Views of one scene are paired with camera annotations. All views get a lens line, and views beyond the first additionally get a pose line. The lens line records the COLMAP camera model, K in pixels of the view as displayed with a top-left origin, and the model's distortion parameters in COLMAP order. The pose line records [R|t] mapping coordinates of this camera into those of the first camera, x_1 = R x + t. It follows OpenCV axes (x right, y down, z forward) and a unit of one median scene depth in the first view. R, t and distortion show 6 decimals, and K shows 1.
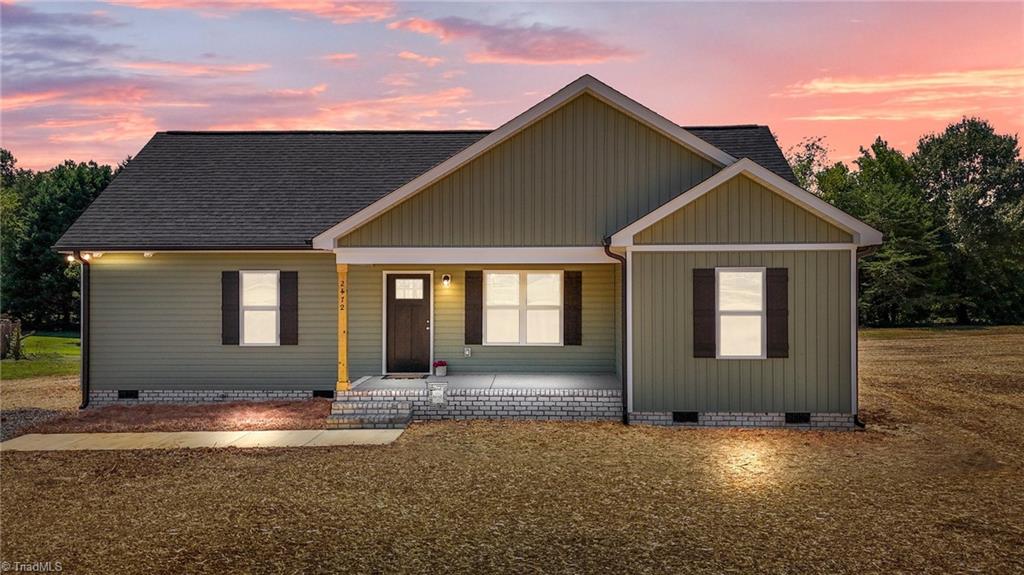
lens RADIAL K [[764.6, 0, 512.0], [0, 764.6, 287.5], [0, 0, 1]] dist [0.025906, -0.003019]
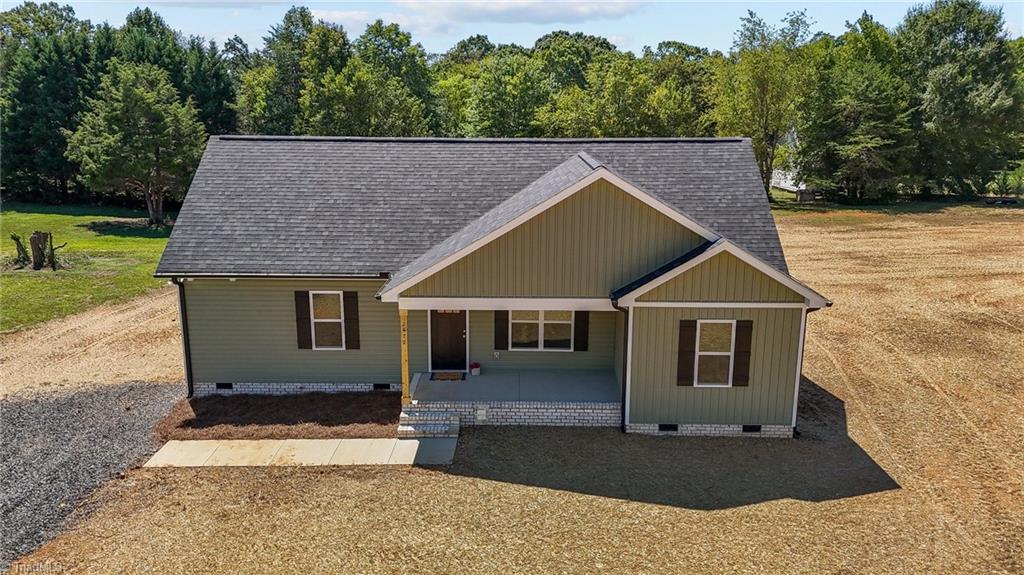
lens RADIAL K [[764.2, 0, 509.9], [0, 764.2, 283.0], [0, 0, 1]] dist [0.031183, -0.001491]
pose [[0.999607, -0.001547, 0.028003, -0.071243], [-0.004677, 0.975297, 0.220848, -0.307401], [-0.027653, -0.220892, 0.974906, -0.194441]]
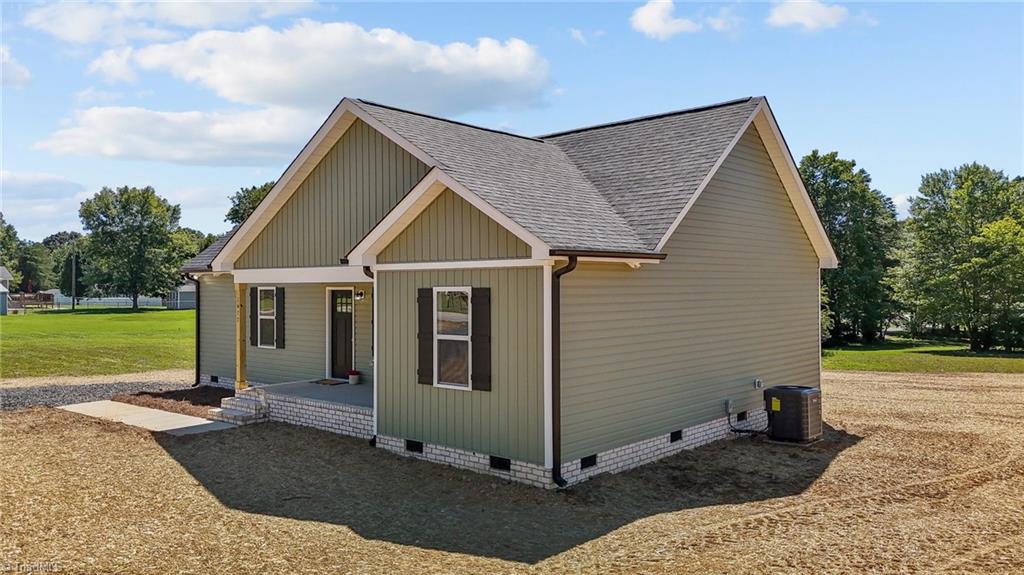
lens RADIAL K [[769.6, 0, 513.3], [0, 769.6, 283.7], [0, 0, 1]] dist [0.036254, -0.001046]
pose [[0.779030, -0.002541, -0.626982, 0.765796], [-0.001478, 0.999982, -0.005889, -0.020537], [0.626985, 0.005514, 0.779012, 0.283535]]
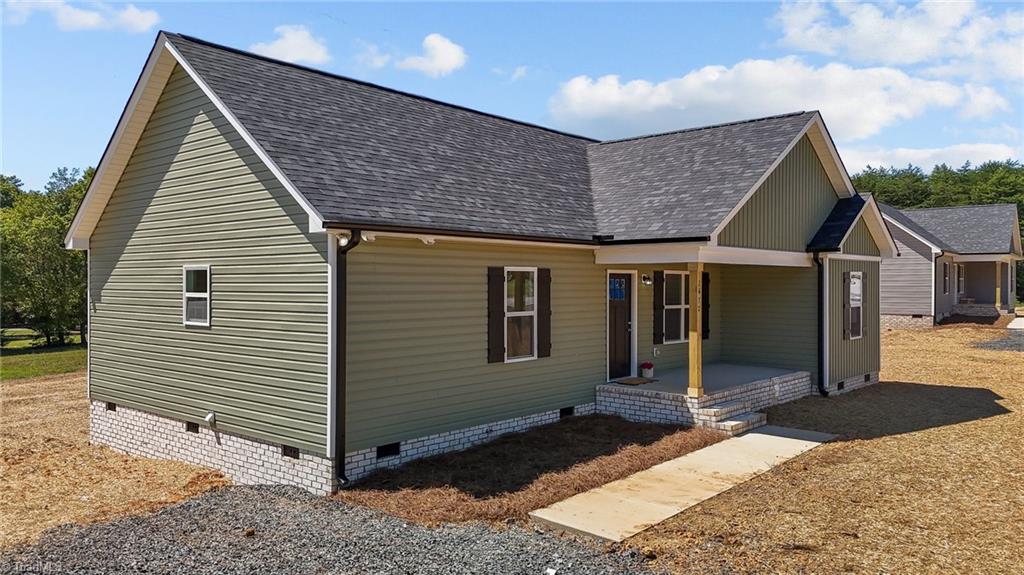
lens RADIAL K [[769.4, 0, 512.0], [0, 769.4, 287.5], [0, 0, 1]] dist [0.023831, -0.001010]
pose [[0.622586, -0.001098, 0.782550, -0.969108], [0.002865, 0.999996, -0.000876, 0.000206], [-0.782546, 0.002787, 0.622587, 0.515844]]
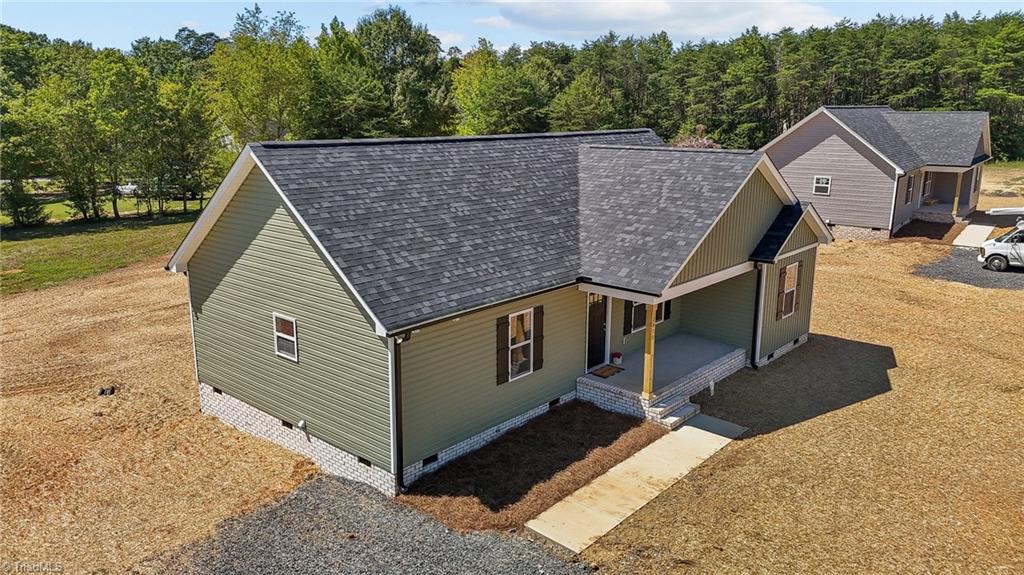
lens RADIAL K [[764.2, 0, 509.9], [0, 764.2, 283.0], [0, 0, 1]] dist [0.031183, -0.001491]
pose [[0.626864, -0.171349, 0.760053, -1.157247], [-0.001631, 0.975226, 0.221203, -0.300025], [-0.779127, -0.139904, 0.611055, 0.367901]]
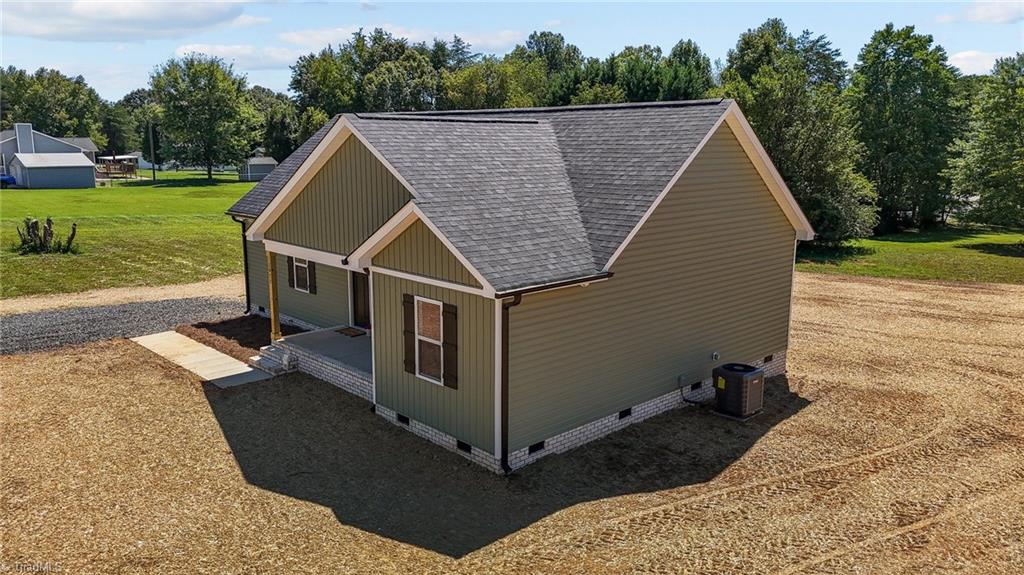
lens RADIAL K [[761.7, 0, 512.0], [0, 761.7, 287.5], [0, 0, 1]] dist [0.048761, -0.004514]
pose [[0.718921, 0.138909, -0.681071, 0.918257], [-0.010815, 0.981945, 0.188858, -0.202835], [0.695008, -0.128408, 0.707443, 0.275215]]
